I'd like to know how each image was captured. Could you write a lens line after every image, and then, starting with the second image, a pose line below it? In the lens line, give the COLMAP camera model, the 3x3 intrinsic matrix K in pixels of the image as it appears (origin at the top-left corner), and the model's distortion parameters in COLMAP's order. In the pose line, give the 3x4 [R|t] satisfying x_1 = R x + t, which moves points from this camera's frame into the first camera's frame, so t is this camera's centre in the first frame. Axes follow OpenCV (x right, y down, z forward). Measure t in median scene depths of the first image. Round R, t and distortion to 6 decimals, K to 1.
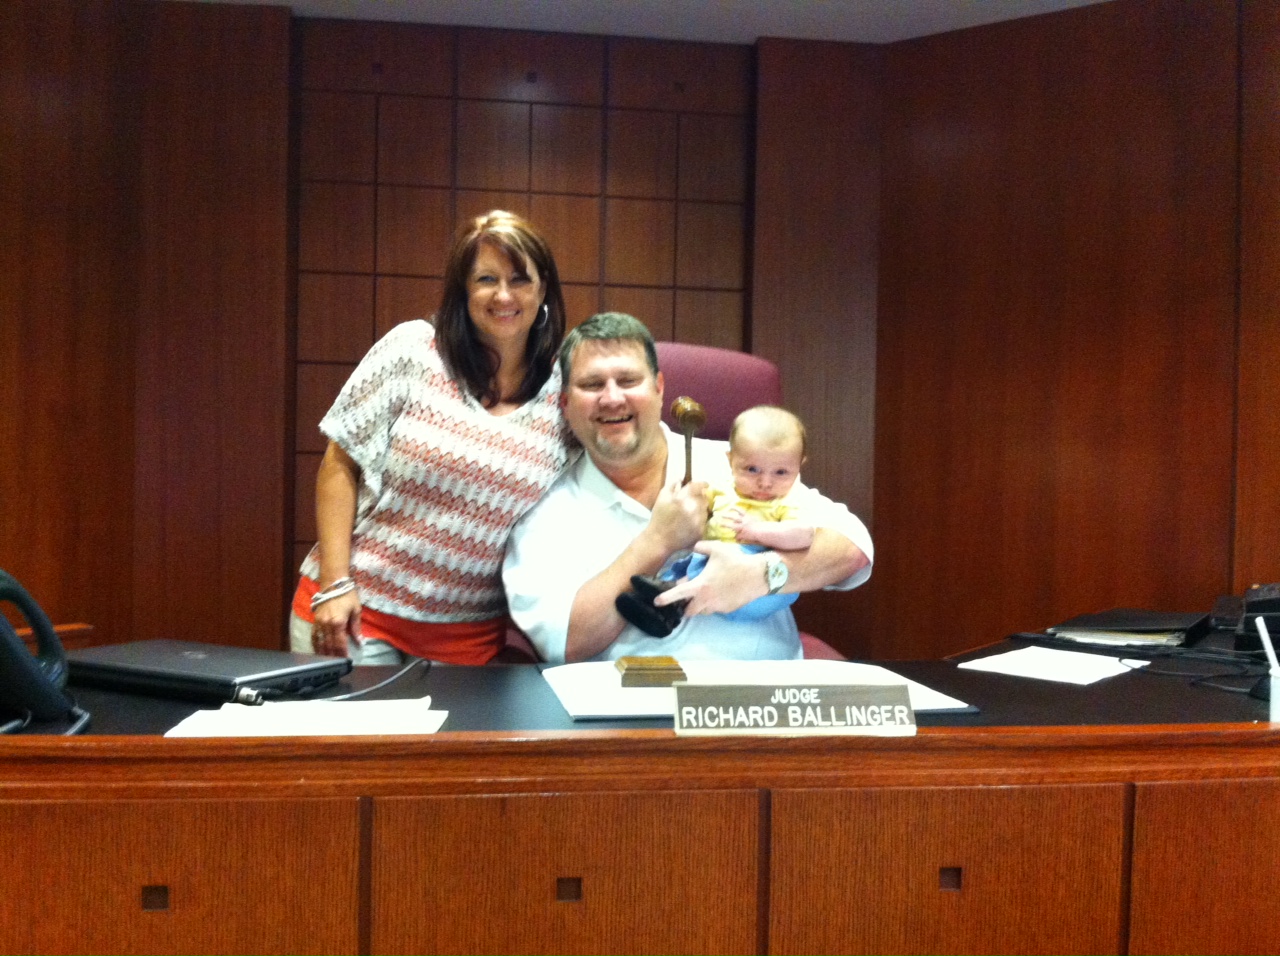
lens RADIAL K [[1099.8, 0, 602.6], [0, 1099.8, 481.8], [0, 0, 1]] dist [0.085738, -0.258524]
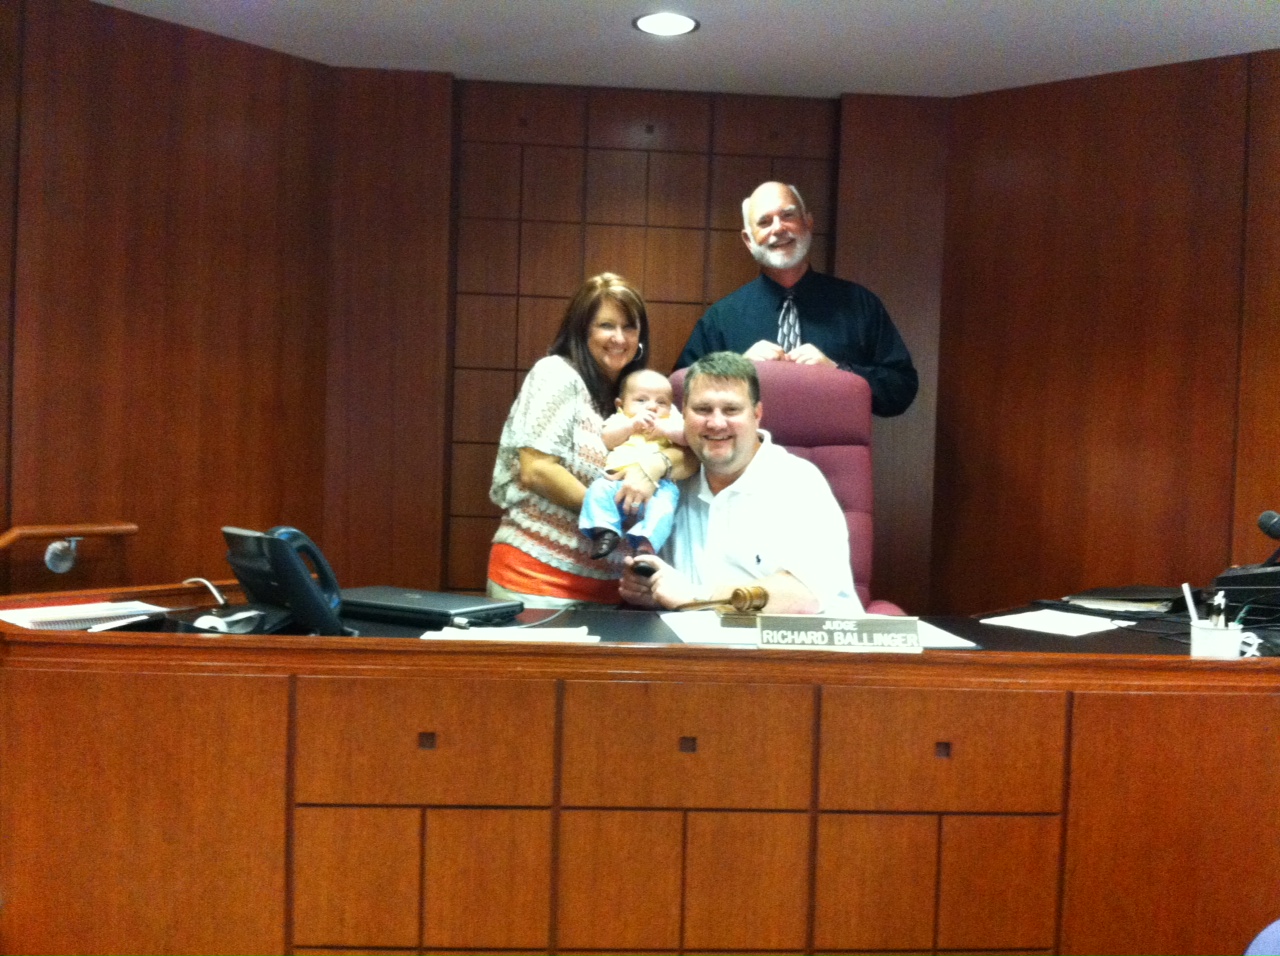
lens RADIAL K [[1097.7, 0, 640.0], [0, 1097.7, 478.0], [0, 0, 1]] dist [0.099826, -0.260291]
pose [[0.998704, 0.017034, -0.047965, -0.027920], [-0.016203, 0.999713, 0.017657, -0.027910], [0.048252, -0.016857, 0.998693, -0.504634]]
